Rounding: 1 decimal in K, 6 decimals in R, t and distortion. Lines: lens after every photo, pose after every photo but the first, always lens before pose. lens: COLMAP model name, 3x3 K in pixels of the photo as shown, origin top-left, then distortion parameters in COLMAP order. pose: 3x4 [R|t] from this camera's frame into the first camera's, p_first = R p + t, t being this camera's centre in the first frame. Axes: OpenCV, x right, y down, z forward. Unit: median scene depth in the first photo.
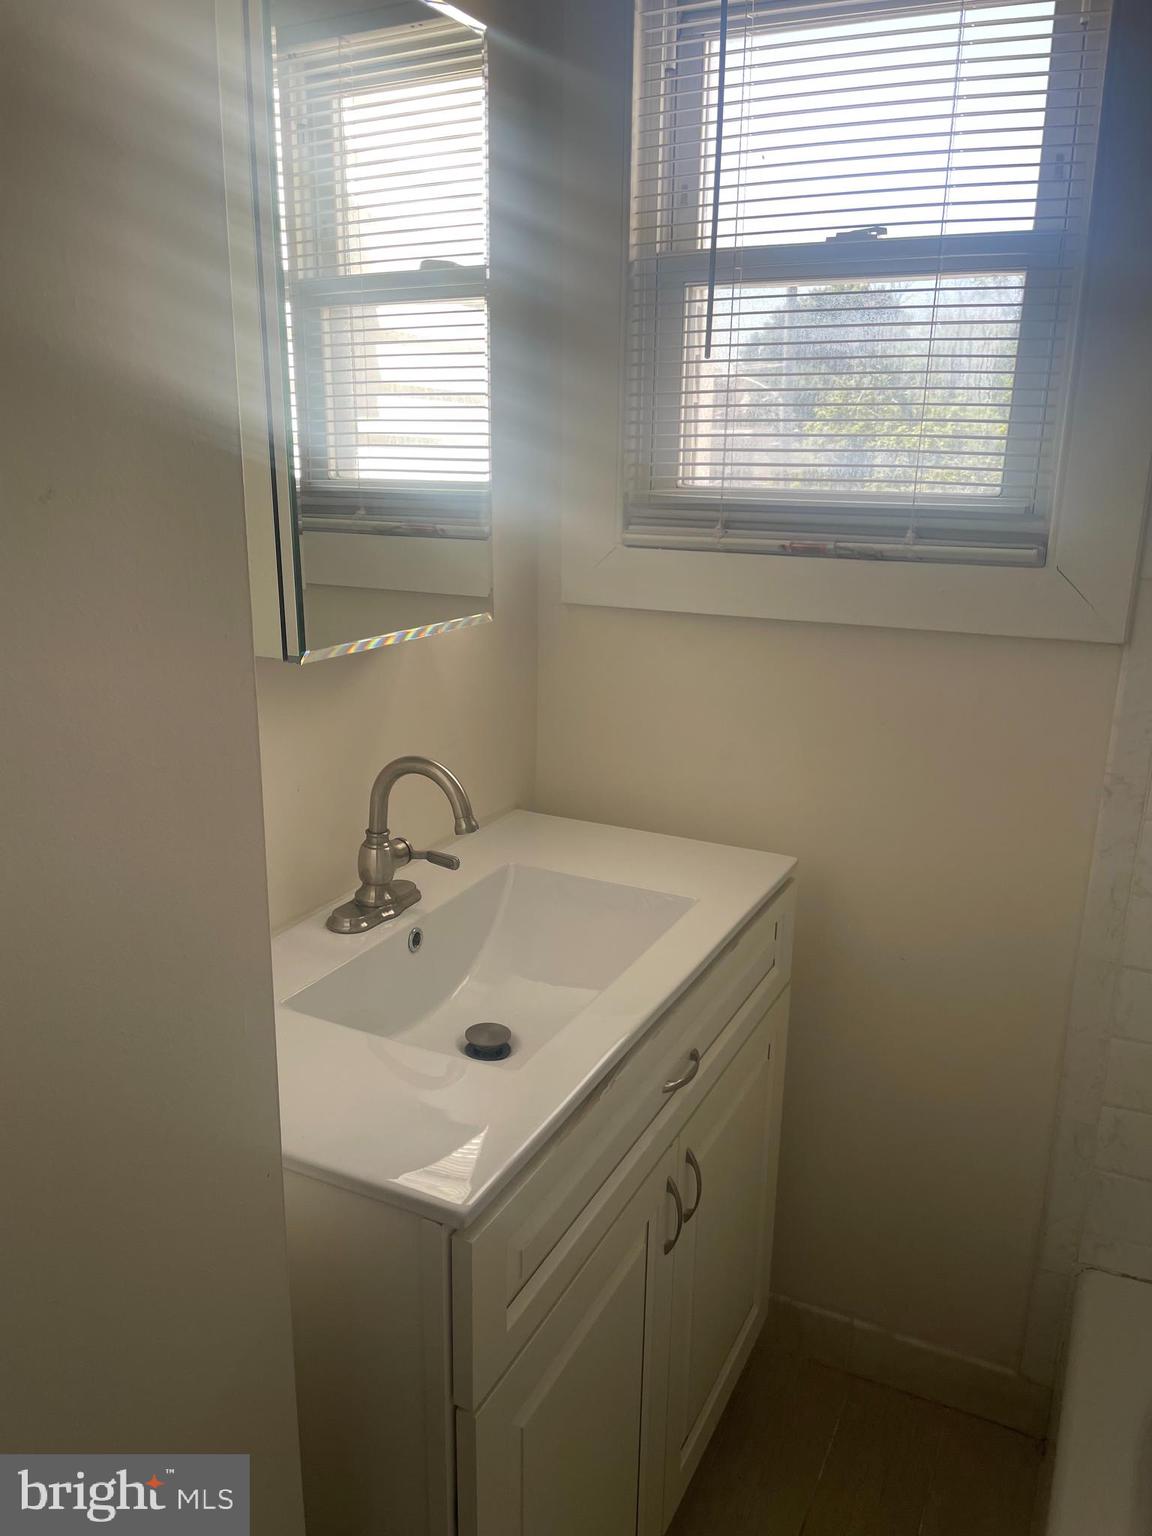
lens RADIAL K [[1177.2, 0, 576.0], [0, 1177.2, 768.0], [0, 0, 1]] dist [0.093409, -0.131109]
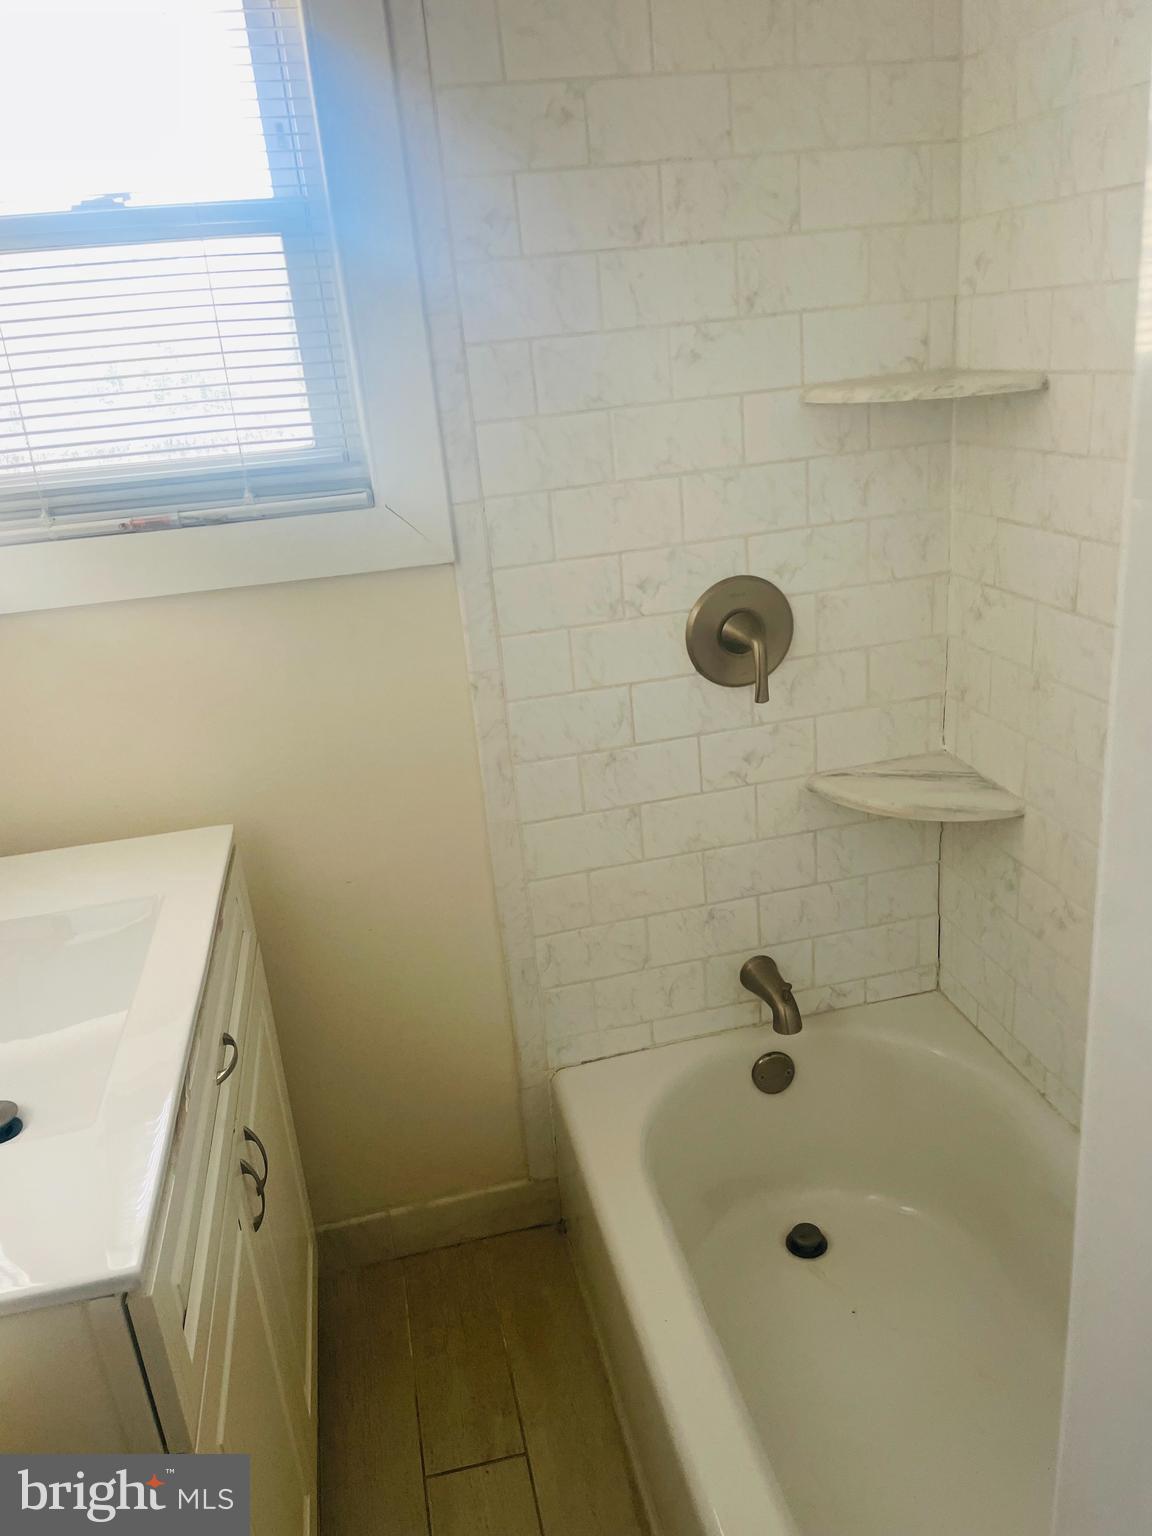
lens RADIAL K [[1120.1, 0, 576.0], [0, 1120.1, 768.0], [0, 0, 1]] dist [0.089773, -0.110016]
pose [[0.783622, -0.281732, 0.553683, -0.111082], [0.259946, 0.958181, 0.119654, -0.010302], [-0.564238, 0.050165, 0.824087, 0.028191]]
